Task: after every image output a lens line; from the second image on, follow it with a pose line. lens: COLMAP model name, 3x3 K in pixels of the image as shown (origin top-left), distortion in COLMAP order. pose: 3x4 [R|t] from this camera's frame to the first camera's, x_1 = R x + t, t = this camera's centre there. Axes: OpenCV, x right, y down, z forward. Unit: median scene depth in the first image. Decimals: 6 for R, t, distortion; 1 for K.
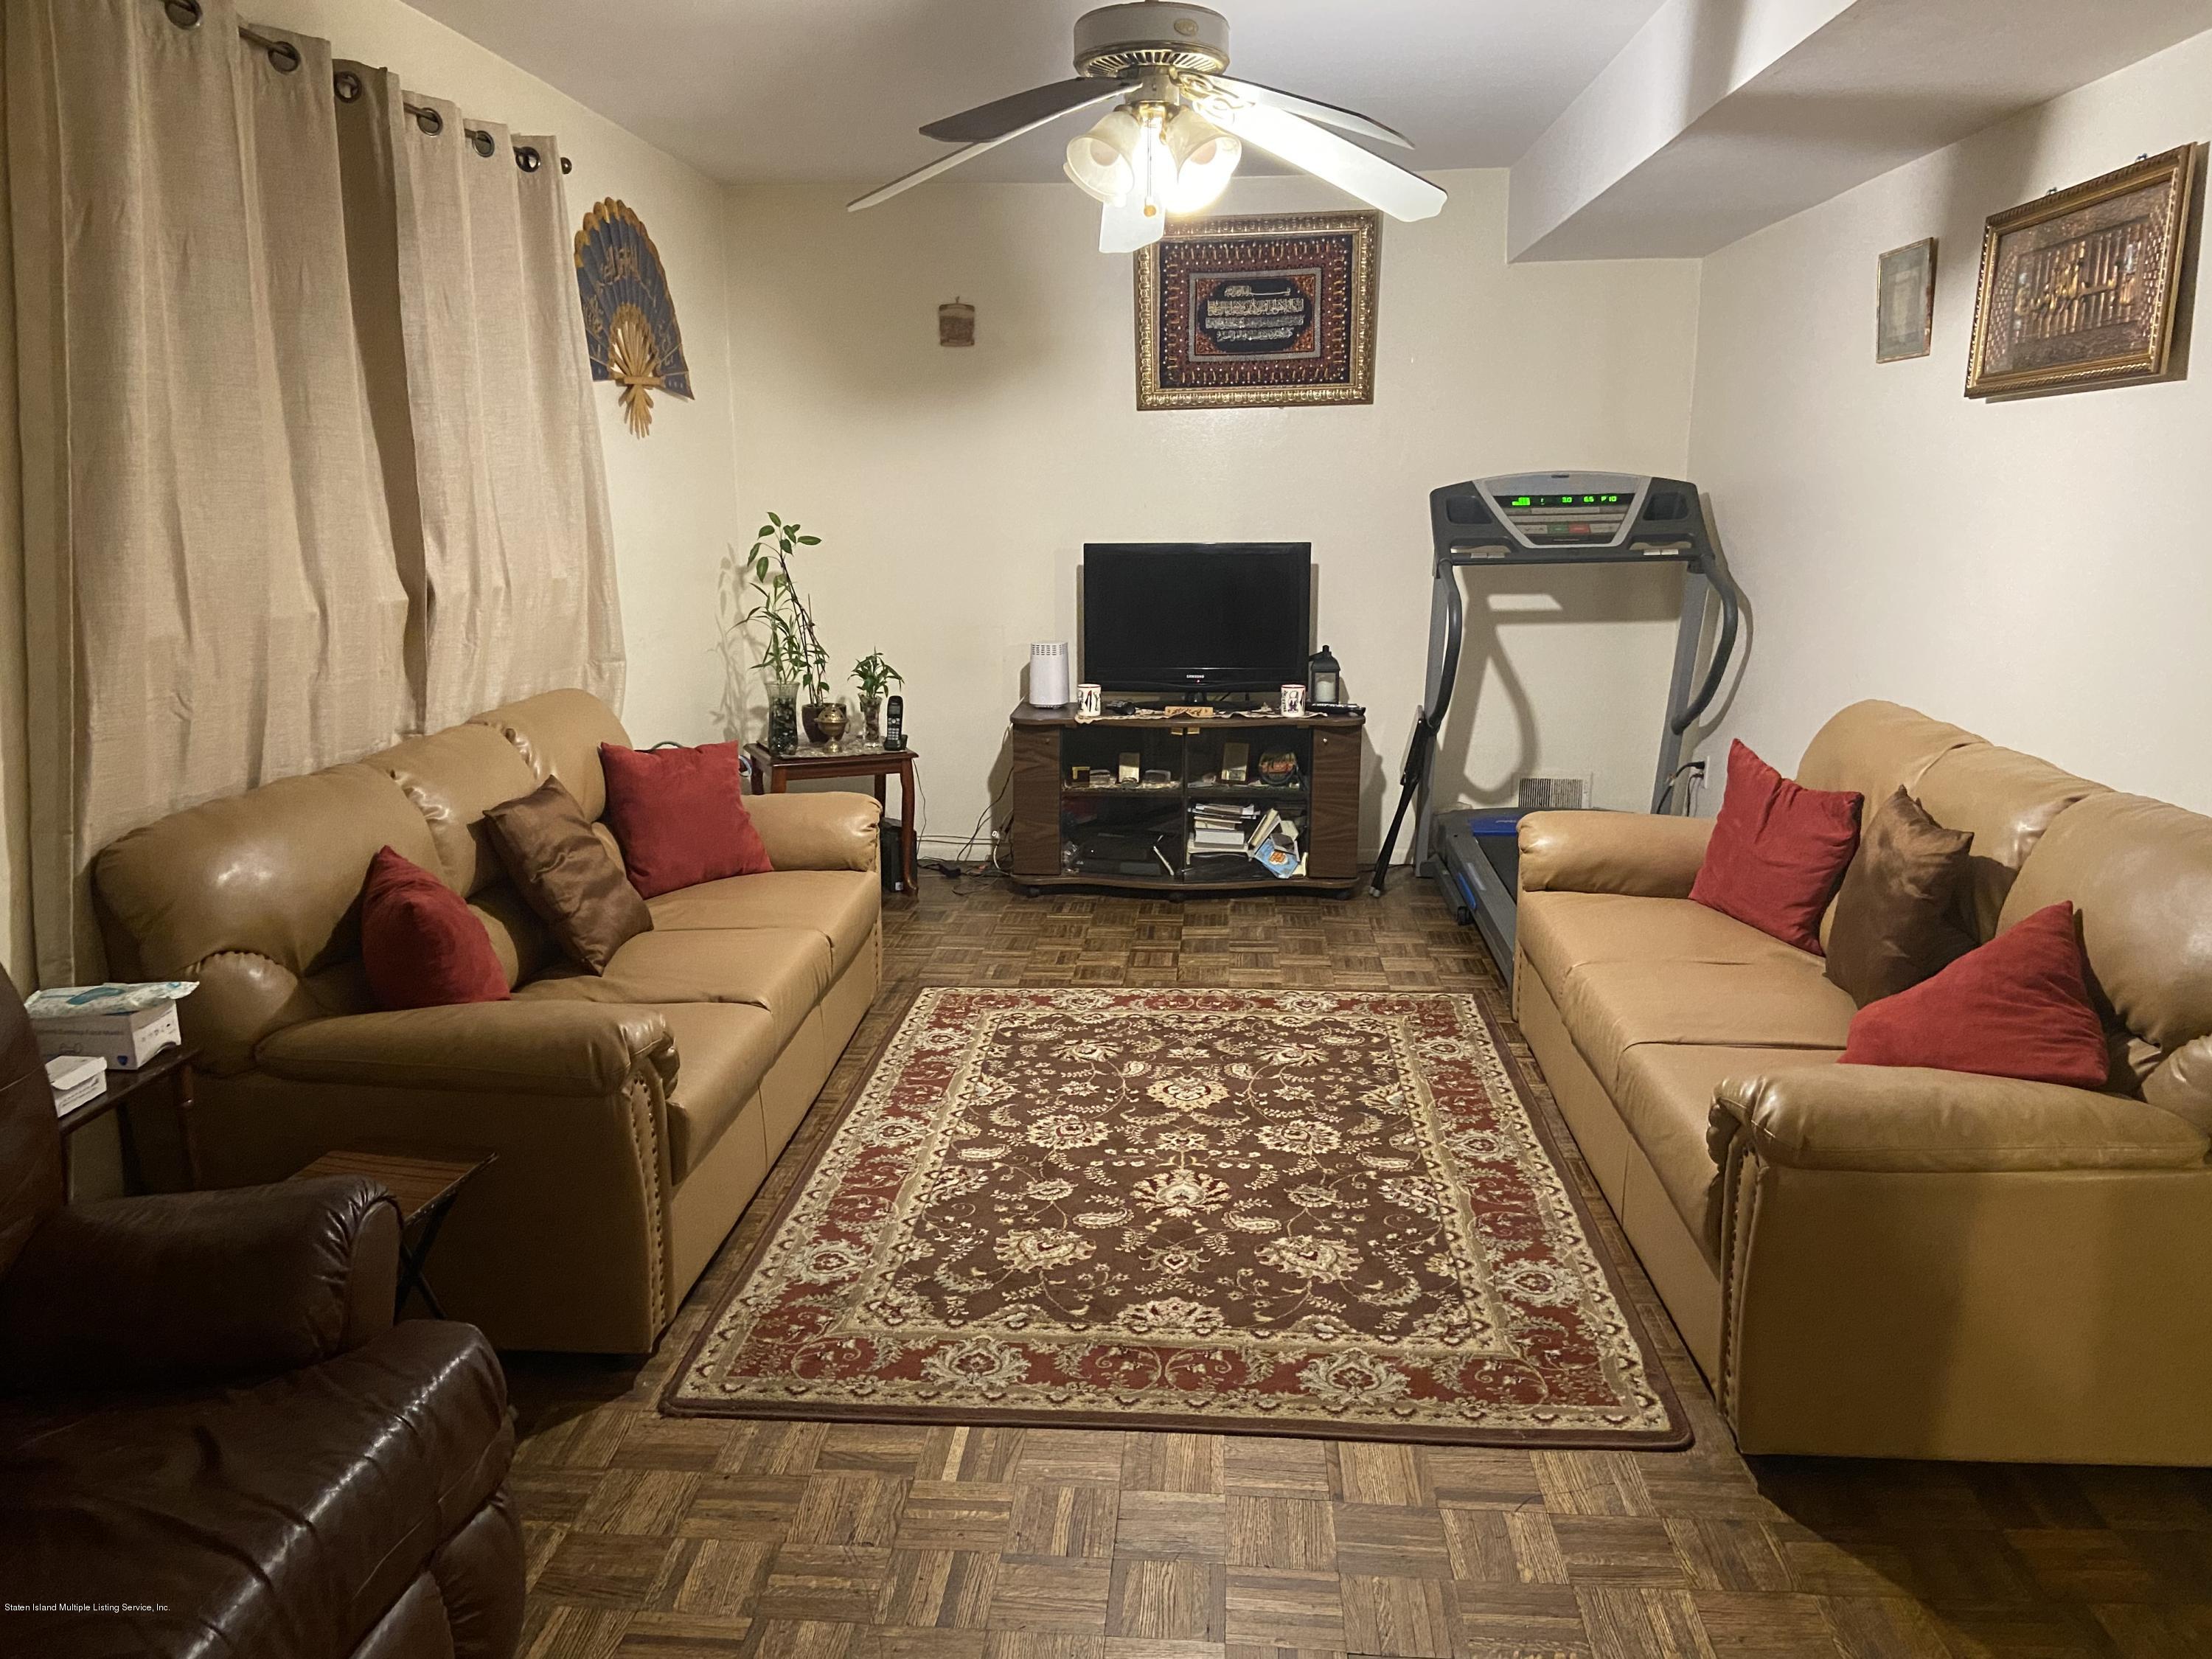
lens RADIAL K [[1683.8, 0, 1119.2], [0, 1683.8, 824.9], [0, 0, 1]] dist [0.099927, -0.099685]
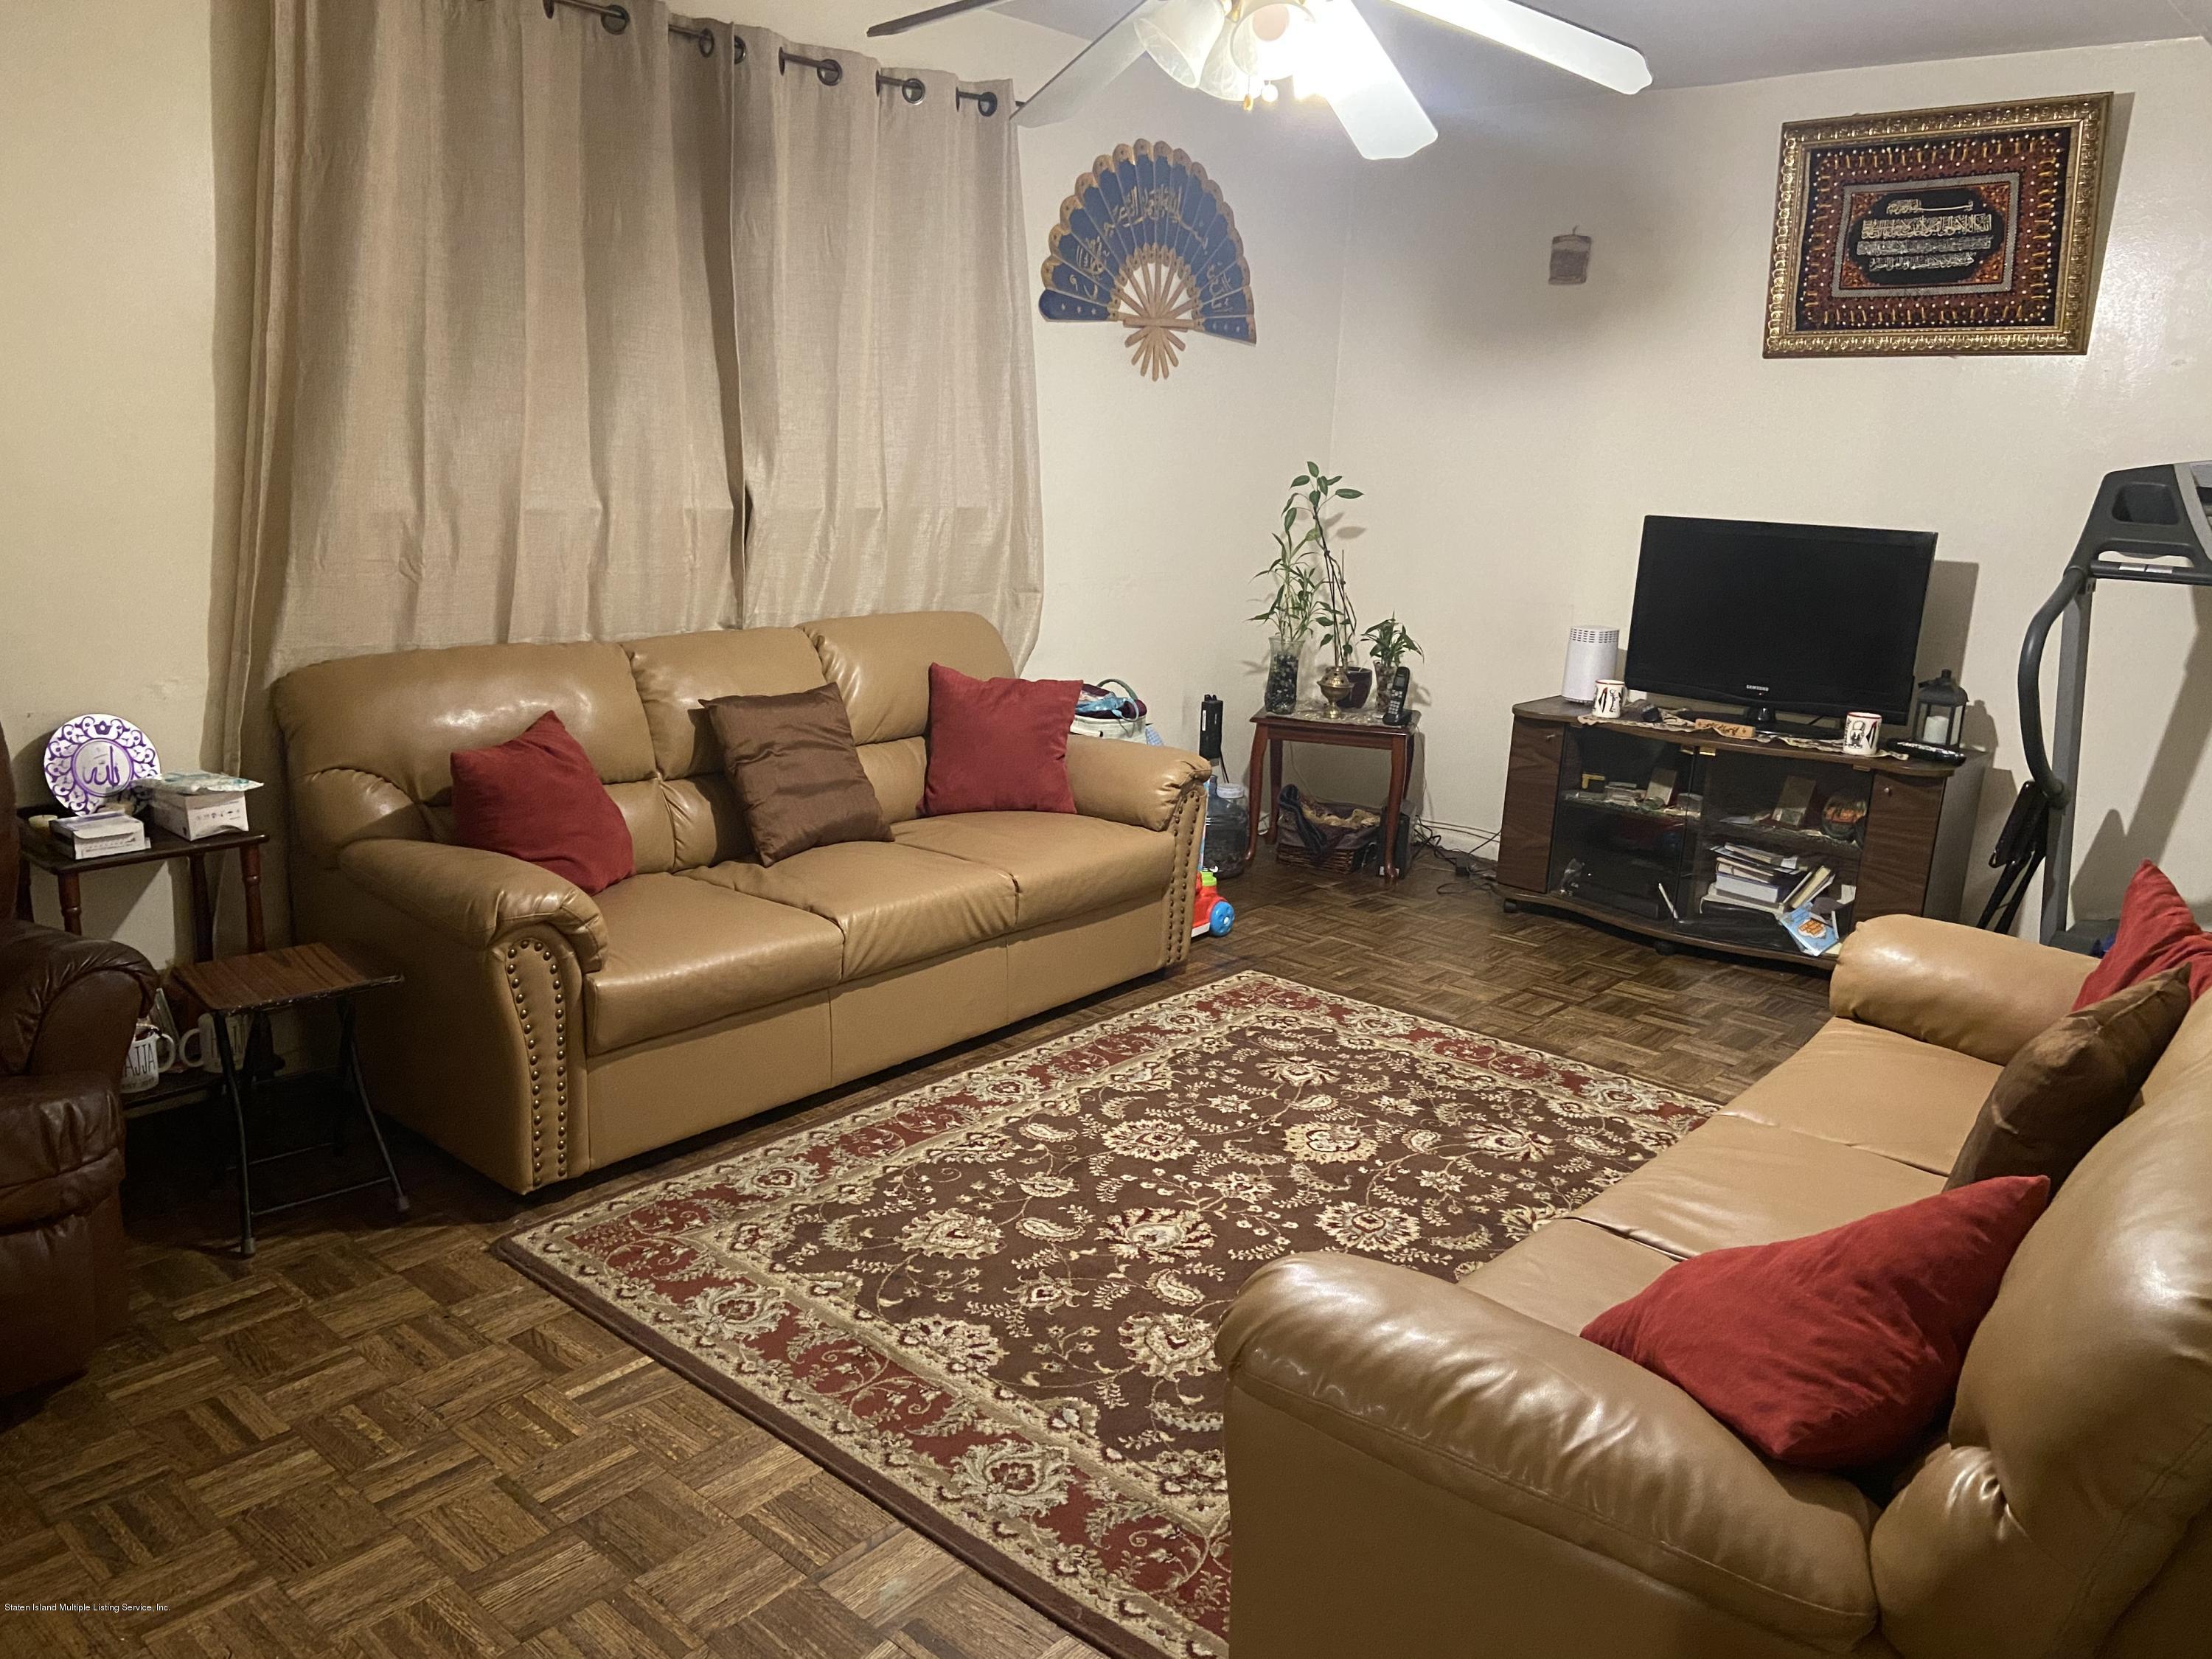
lens RADIAL K [[1683.8, 0, 1043.4], [0, 1683.8, 822.5], [0, 0, 1]] dist [0.099927, -0.099685]
pose [[0.795563, 0.178317, -0.579036, 0.349690], [-0.167565, 0.983188, 0.072553, -0.035785], [0.582238, 0.039306, 0.812068, 0.181899]]
